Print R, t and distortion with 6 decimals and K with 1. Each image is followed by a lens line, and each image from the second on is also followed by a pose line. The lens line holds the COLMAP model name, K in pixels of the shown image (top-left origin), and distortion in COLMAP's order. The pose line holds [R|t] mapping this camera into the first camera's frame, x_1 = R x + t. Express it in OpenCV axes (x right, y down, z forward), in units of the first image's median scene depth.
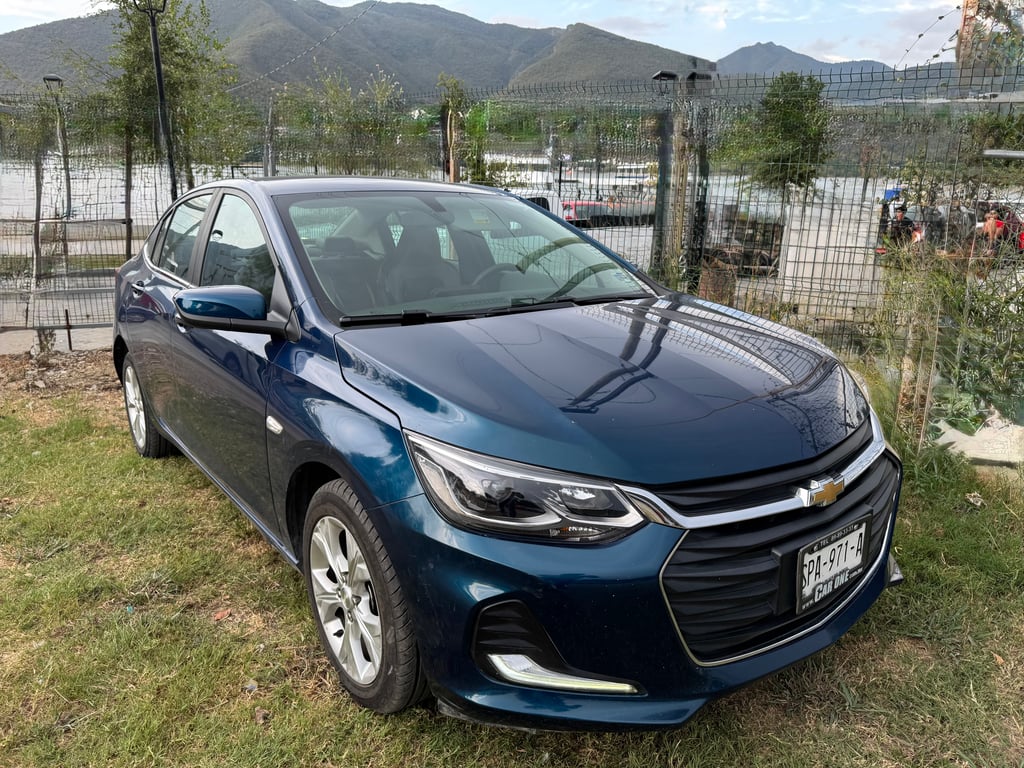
lens RADIAL K [[737.7, 0, 515.3], [0, 737.7, 386.1], [0, 0, 1]] dist [0.010554, -0.013572]
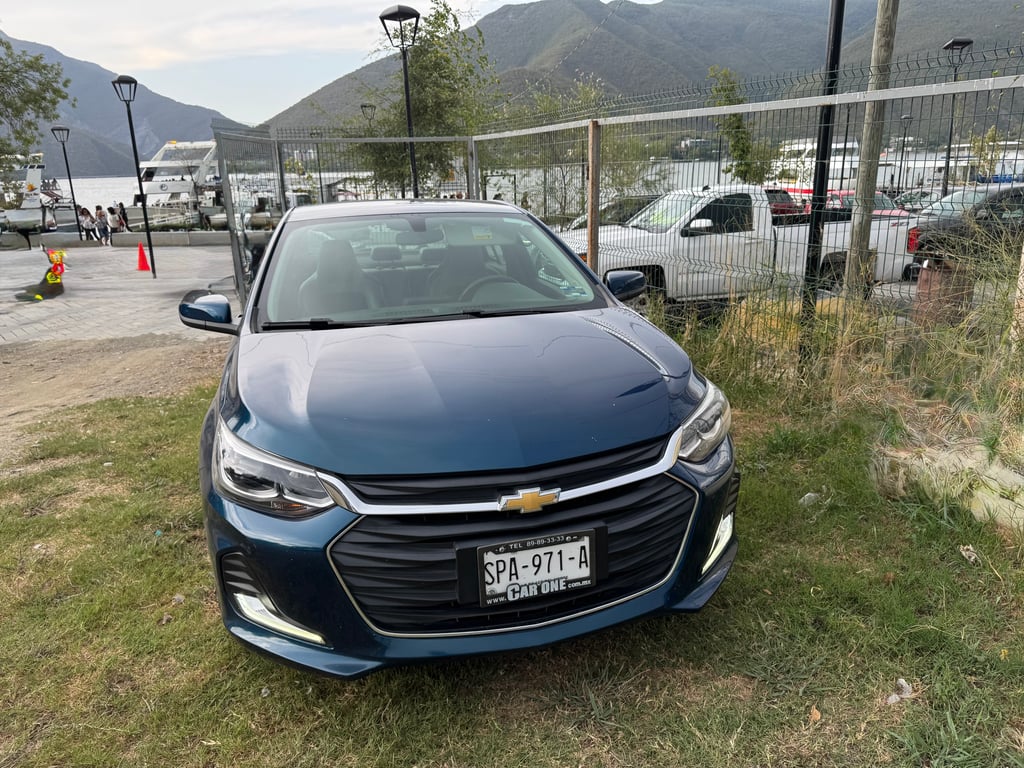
lens RADIAL K [[737.7, 0, 511.3], [0, 737.7, 382.8], [0, 0, 1]] dist [0.010554, -0.013572]
pose [[0.923900, 0.057550, -0.378281, 0.843764], [-0.056694, 0.998302, 0.013410, -0.044156], [0.378410, 0.009056, 0.925594, -0.007458]]
